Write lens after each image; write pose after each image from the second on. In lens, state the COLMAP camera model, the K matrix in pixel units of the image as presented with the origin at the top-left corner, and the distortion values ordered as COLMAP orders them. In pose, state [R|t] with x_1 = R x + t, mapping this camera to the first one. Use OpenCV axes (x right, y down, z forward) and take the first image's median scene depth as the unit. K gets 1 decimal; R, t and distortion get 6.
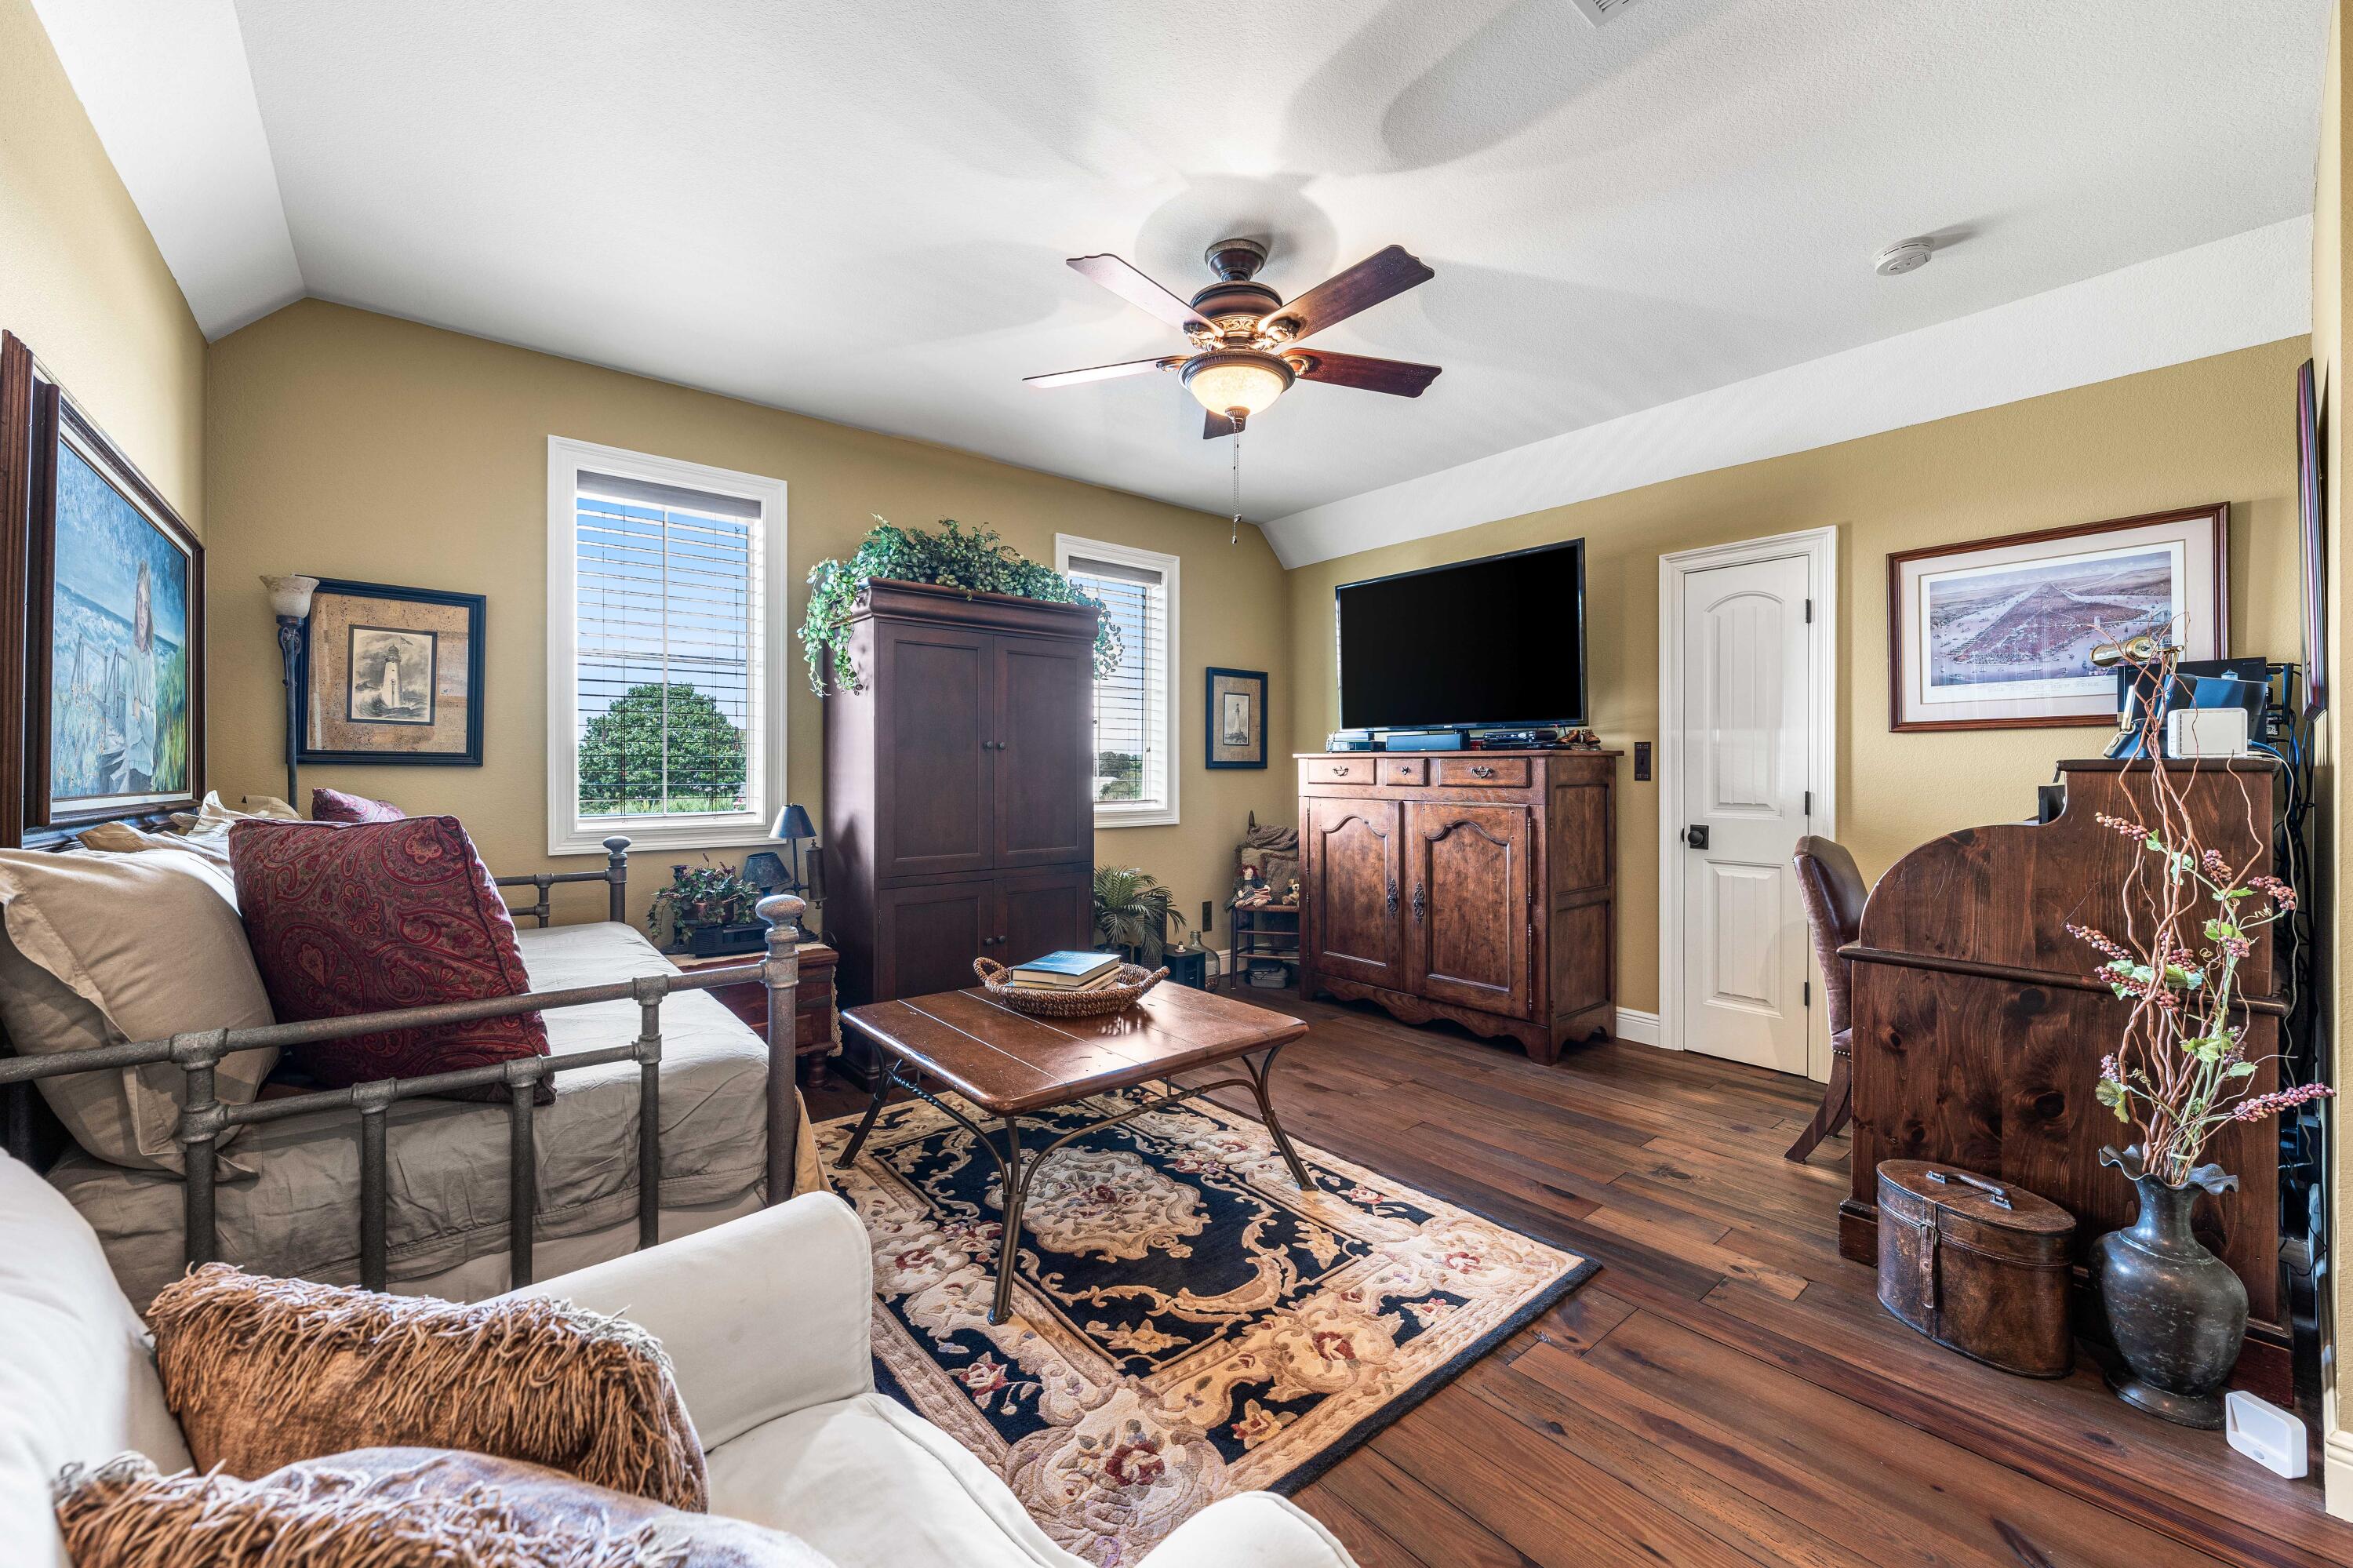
lens RADIAL K [[913.7, 0, 1176.5], [0, 913.7, 784.0], [0, 0, 1]] dist [-0.000144, -0.000039]
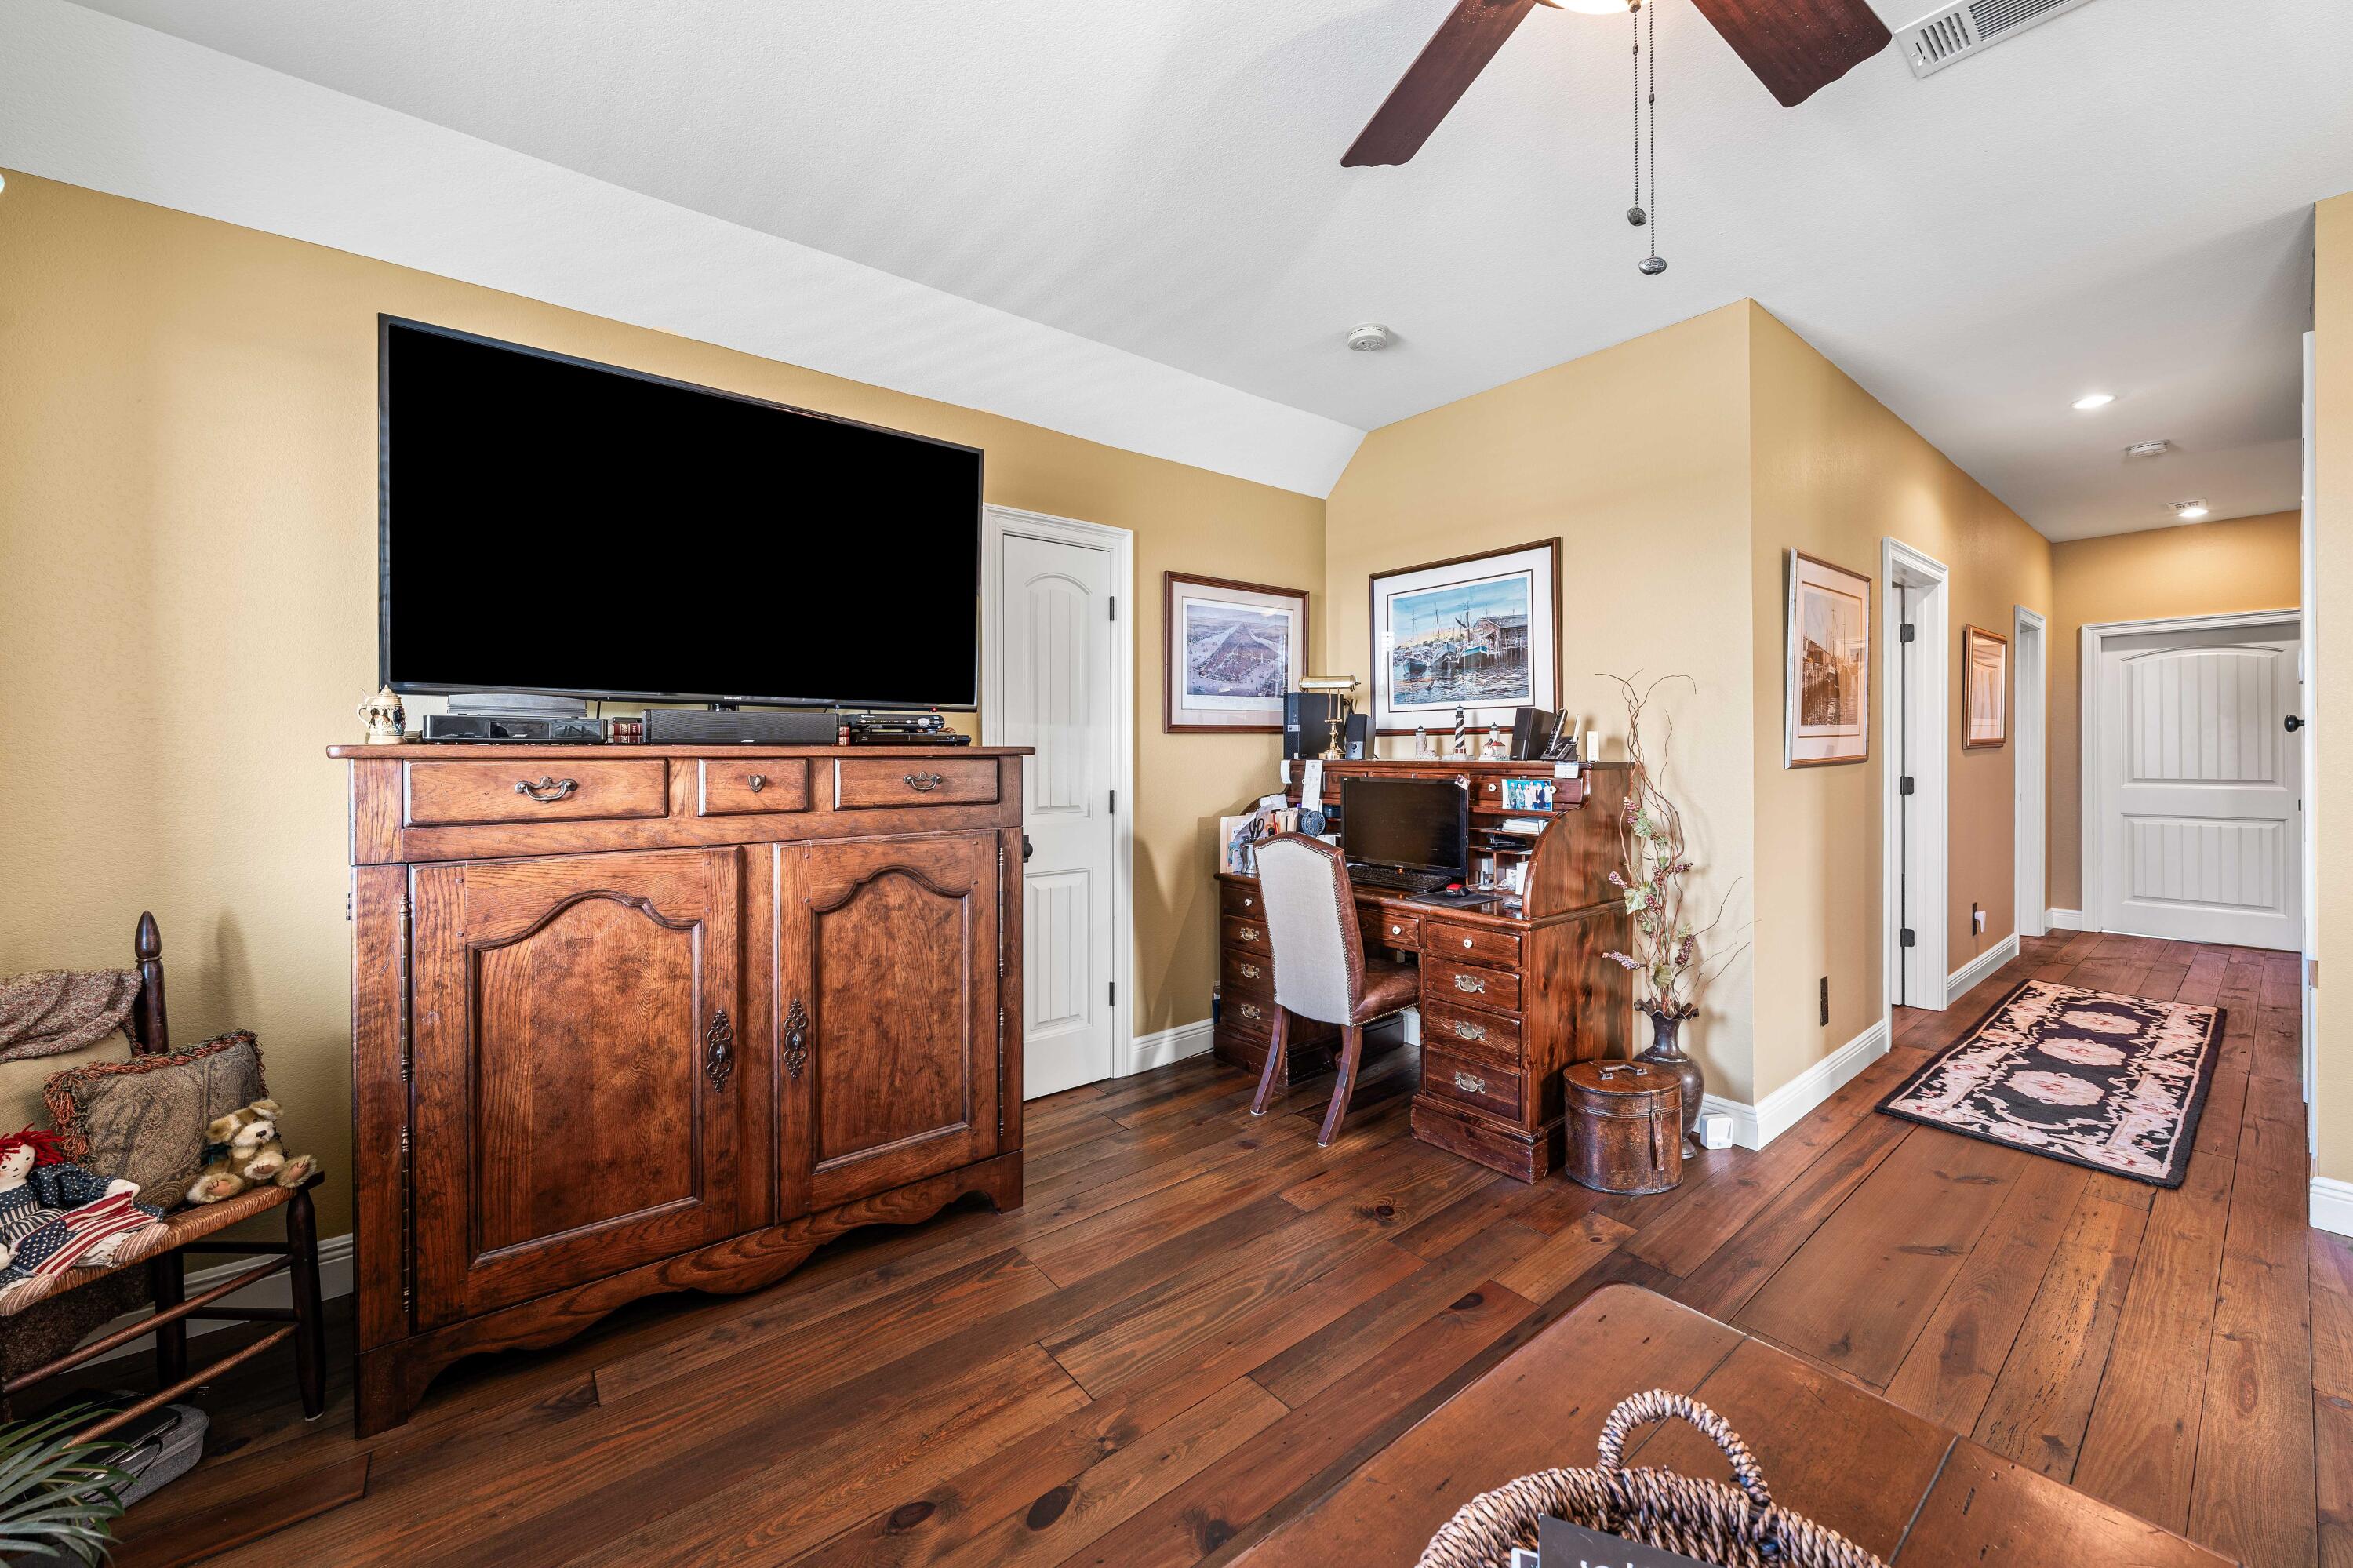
lens RADIAL K [[884.6, 0, 1178.0], [0, 884.6, 754.0], [0, 0, 1]] dist [-0.000333, -0.000021]
pose [[0.018064, -0.005627, 0.999821, -0.239093], [0.017954, 0.999825, 0.005303, -0.030616], [-0.999676, 0.017855, 0.018162, 0.808610]]
